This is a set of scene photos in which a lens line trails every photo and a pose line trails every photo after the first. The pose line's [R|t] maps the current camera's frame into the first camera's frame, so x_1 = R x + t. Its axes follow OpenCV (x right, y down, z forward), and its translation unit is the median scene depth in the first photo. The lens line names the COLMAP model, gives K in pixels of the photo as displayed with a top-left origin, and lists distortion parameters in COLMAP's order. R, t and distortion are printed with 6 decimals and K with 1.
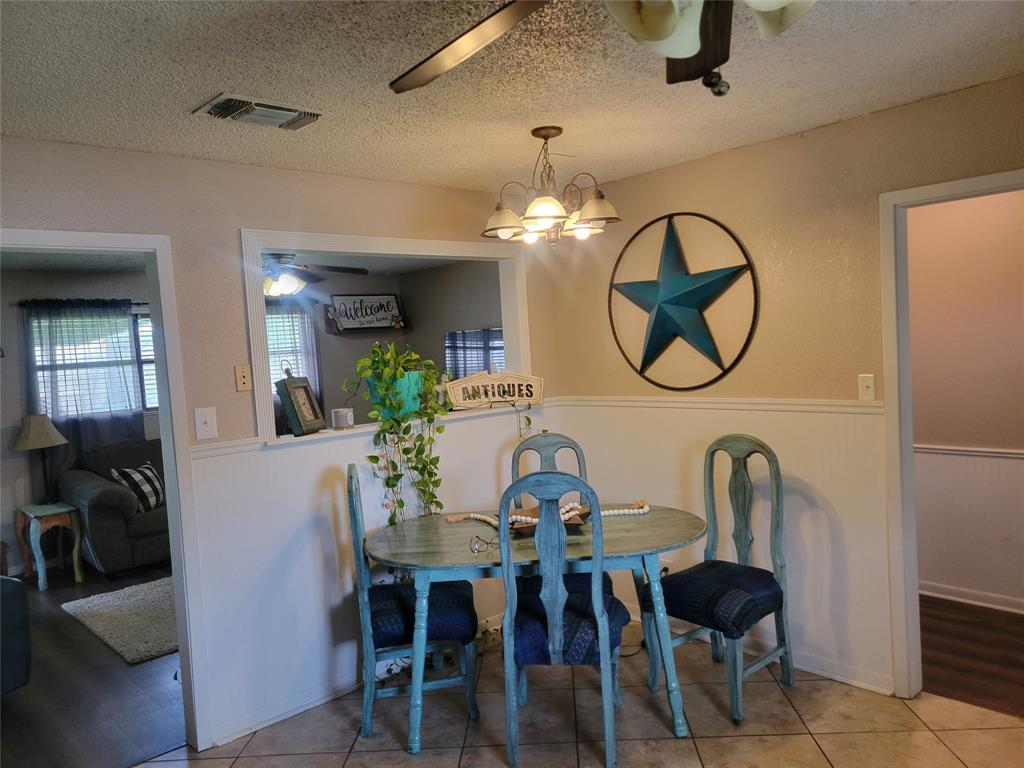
lens RADIAL K [[790.0, 0, 519.9], [0, 790.0, 385.9], [0, 0, 1]] dist [0.037221, 0.002841]
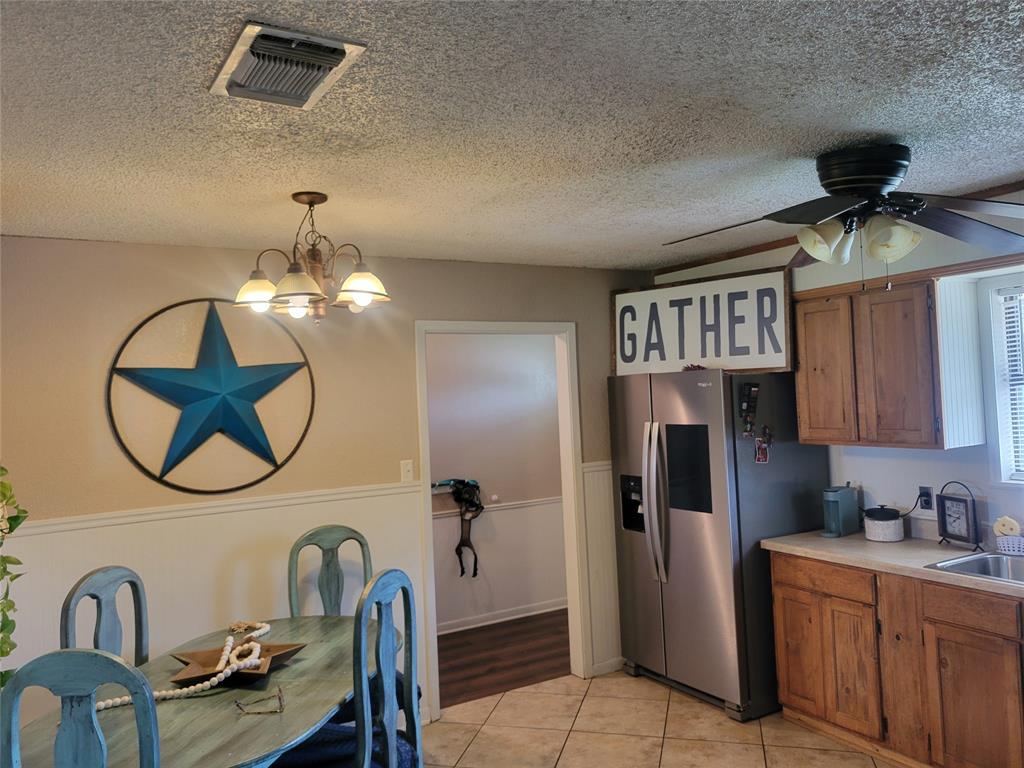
lens RADIAL K [[790.0, 0, 519.9], [0, 790.0, 385.9], [0, 0, 1]] dist [0.037221, 0.002841]
pose [[0.202079, 0.065147, 0.977200, -0.654909], [0.089170, 0.992417, -0.084601, -0.008840], [-0.975301, 0.104233, 0.194738, 0.513345]]
